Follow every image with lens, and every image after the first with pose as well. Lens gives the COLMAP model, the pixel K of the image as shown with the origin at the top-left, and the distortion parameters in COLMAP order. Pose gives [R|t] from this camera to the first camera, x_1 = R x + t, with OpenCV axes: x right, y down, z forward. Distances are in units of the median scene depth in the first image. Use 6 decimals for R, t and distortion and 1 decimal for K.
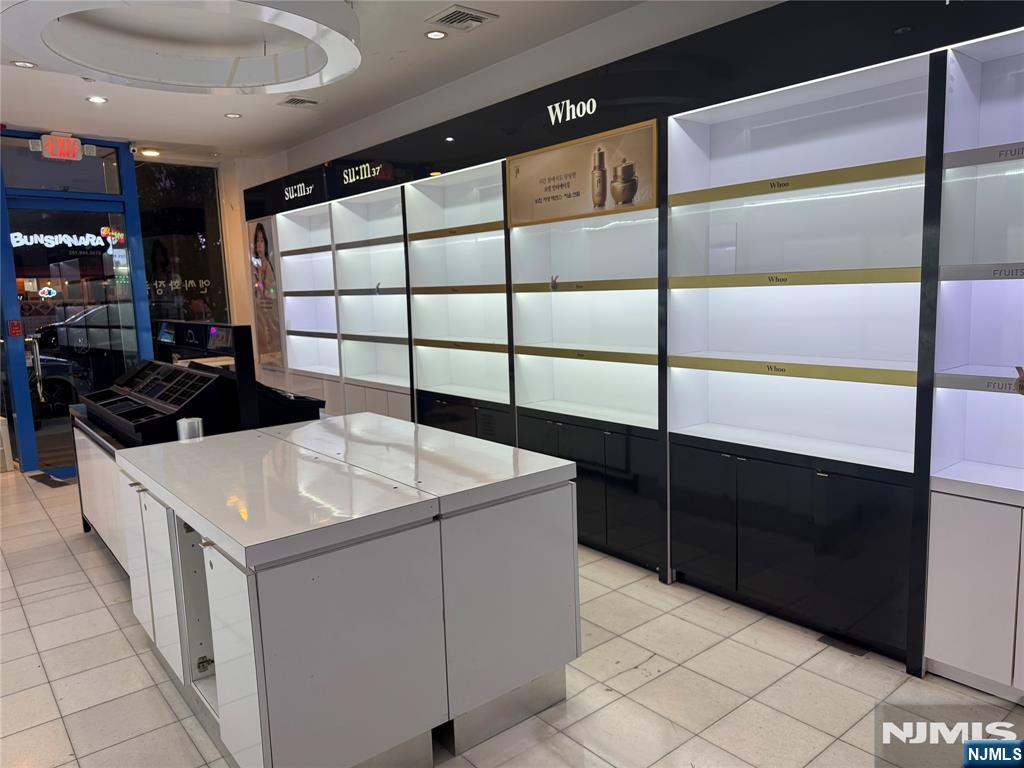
lens RADIAL K [[718.4, 0, 511.3], [0, 718.4, 385.4], [0, 0, 1]] dist [-0.010316, -0.005206]
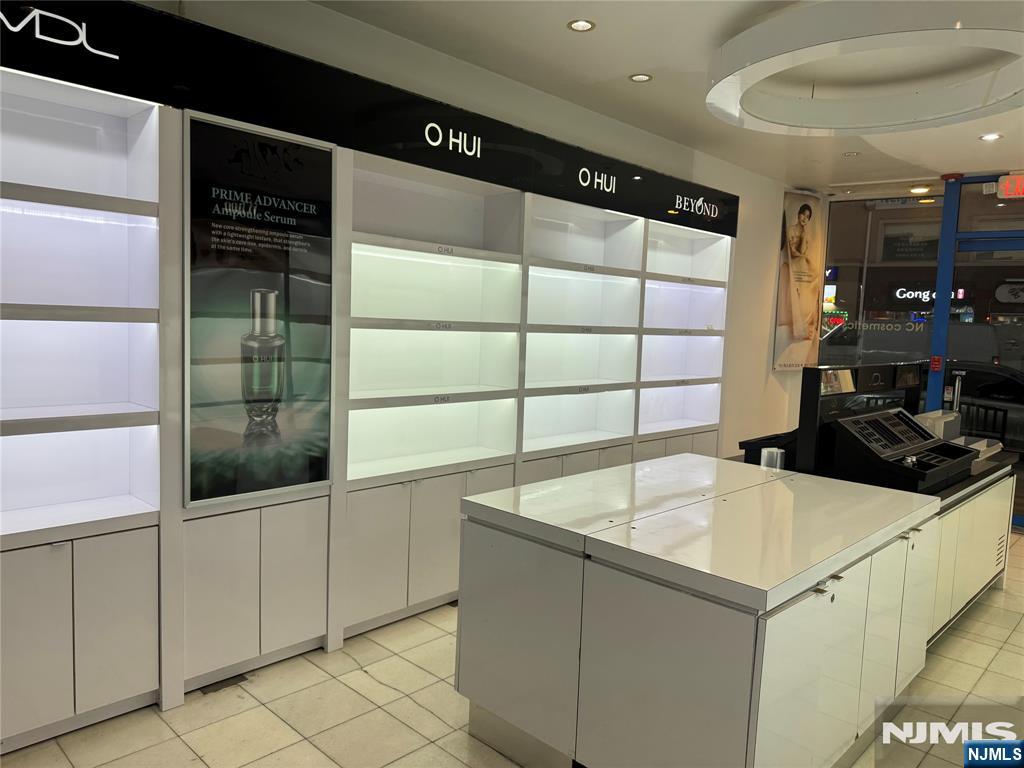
lens RADIAL K [[718.4, 0, 510.5], [0, 718.4, 381.4], [0, 0, 1]] dist [-0.010316, -0.005206]
pose [[0.100491, 0.122501, -0.987368, 0.540061], [-0.183486, 0.977651, 0.102621, -0.087177], [0.977872, 0.170856, 0.120723, 0.473252]]
